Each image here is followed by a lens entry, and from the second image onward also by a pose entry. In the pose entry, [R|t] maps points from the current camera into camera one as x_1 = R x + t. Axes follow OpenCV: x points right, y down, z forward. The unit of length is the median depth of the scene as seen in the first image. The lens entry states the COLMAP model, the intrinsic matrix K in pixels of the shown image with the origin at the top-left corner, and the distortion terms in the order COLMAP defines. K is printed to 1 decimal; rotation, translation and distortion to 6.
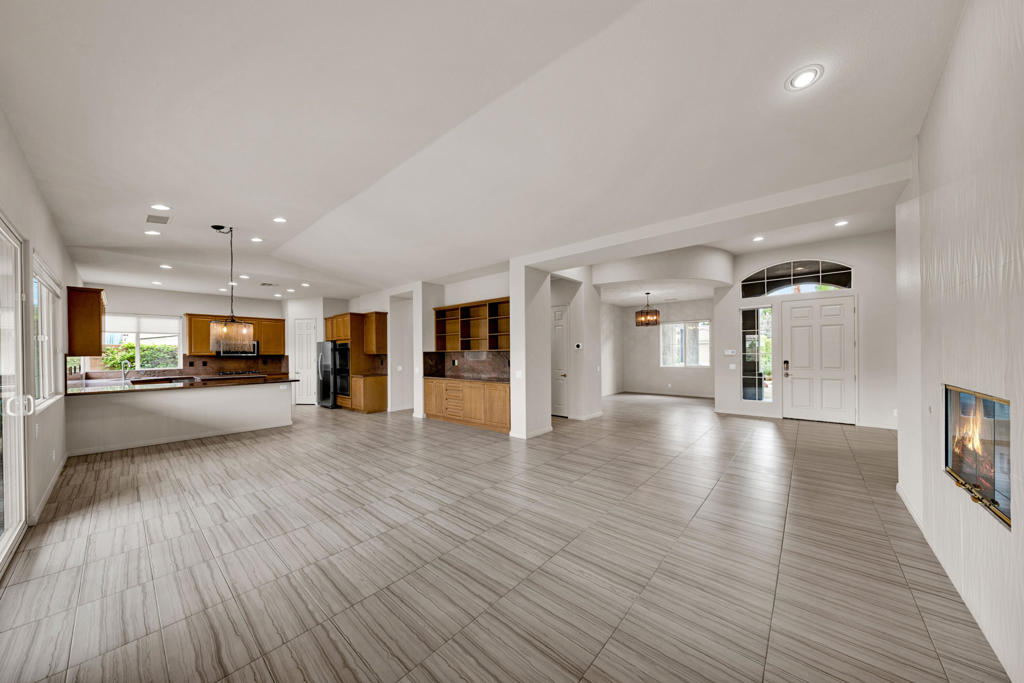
lens RADIAL K [[344.5, 0, 510.5], [0, 344.5, 351.4], [0, 0, 1]] dist [0.002180, 0.000113]
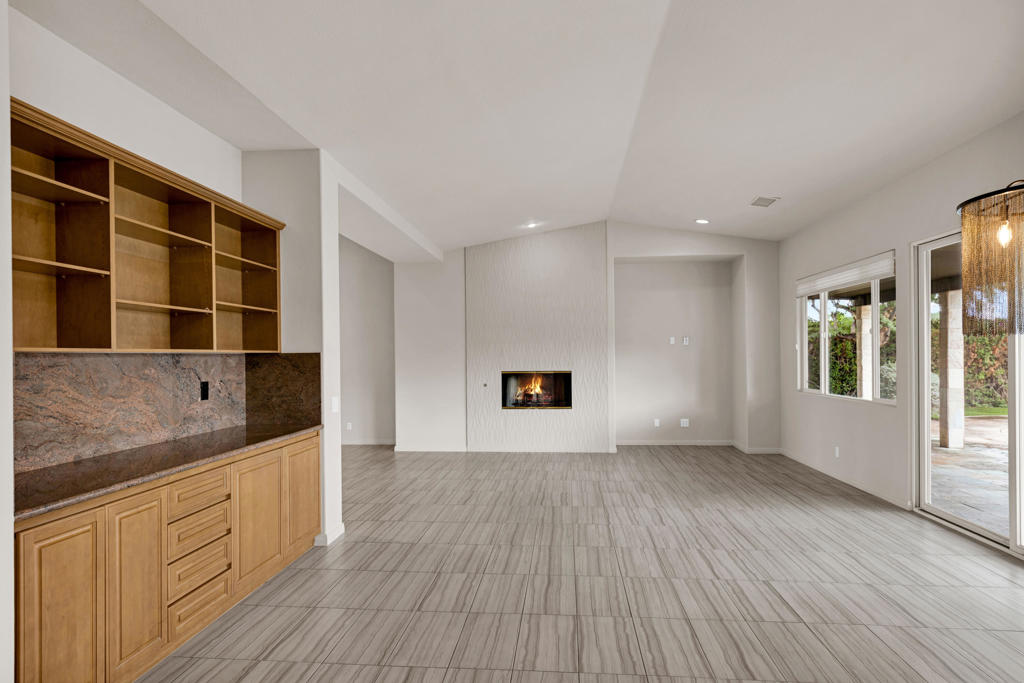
lens RADIAL K [[600.3, 0, 511.0], [0, 600.3, 357.0], [0, 0, 1]] dist [0.009447, 0.002166]
pose [[-0.586231, 0.013861, 0.810026, -1.061441], [0.012138, 0.999892, -0.008326, 0.015158], [-0.810053, 0.004951, -0.586335, 1.734137]]
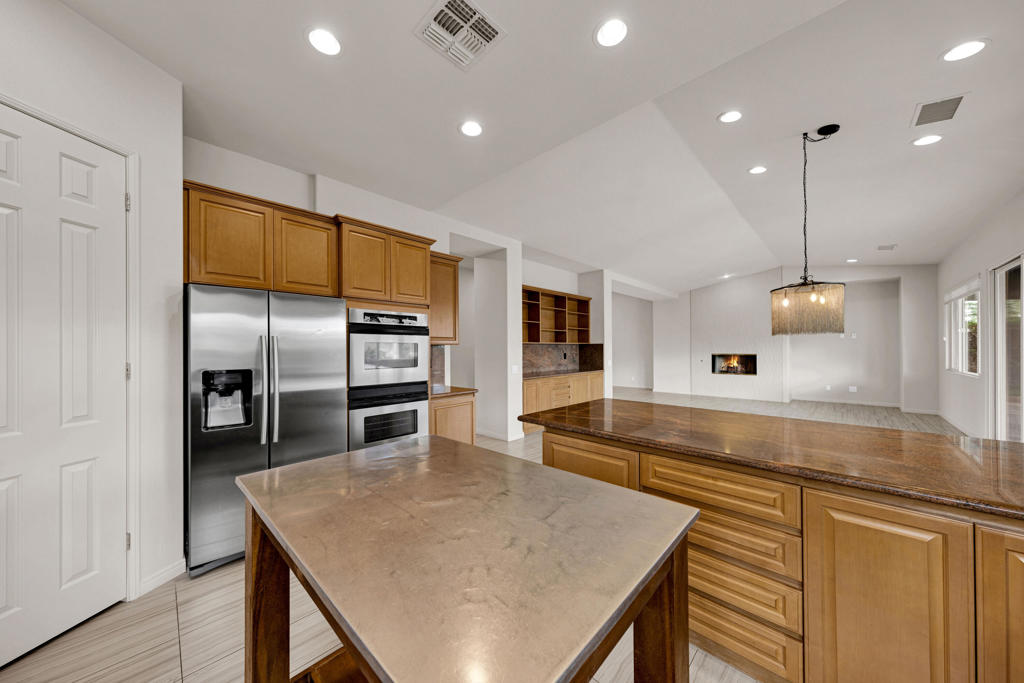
lens RADIAL K [[344.5, 0, 507.0], [0, 344.5, 348.6], [0, 0, 1]] dist [0.002180, 0.000113]
pose [[0.057779, 0.011711, 0.998261, -1.702528], [0.001929, 0.999928, -0.011842, 0.037395], [-0.998328, 0.002610, 0.057752, 1.755525]]
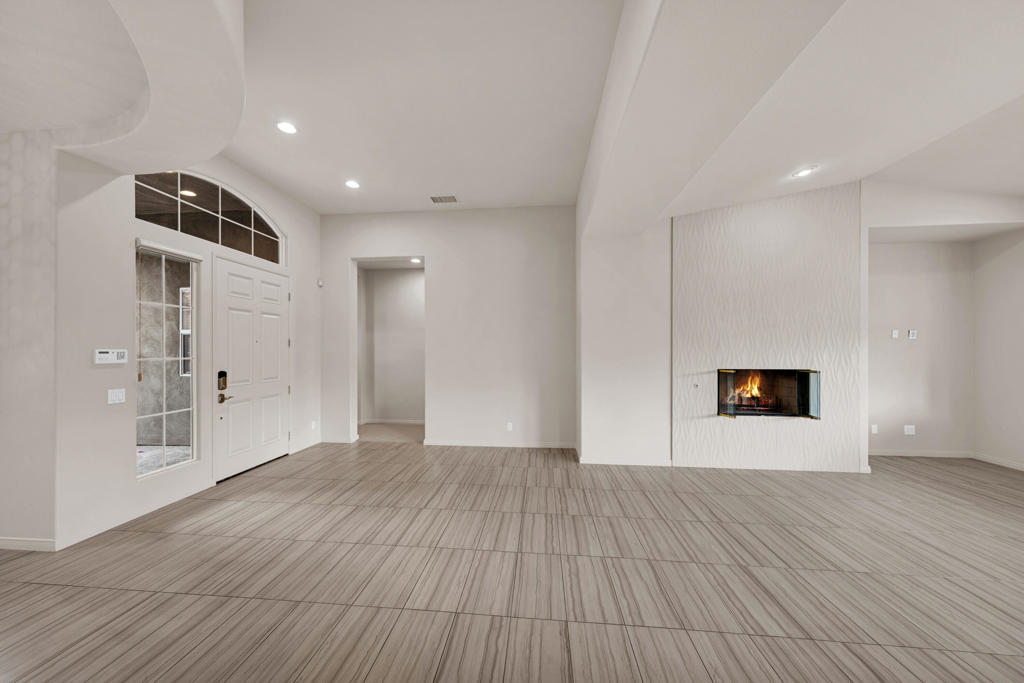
lens RADIAL K [[344.5, 0, 506.5], [0, 344.5, 351.8], [0, 0, 1]] dist [0.002180, 0.000113]
pose [[-0.572101, 0.010976, 0.820110, 0.193511], [0.004779, 0.999938, -0.010049, 0.005405], [-0.820169, -0.001829, -0.572118, 1.586248]]
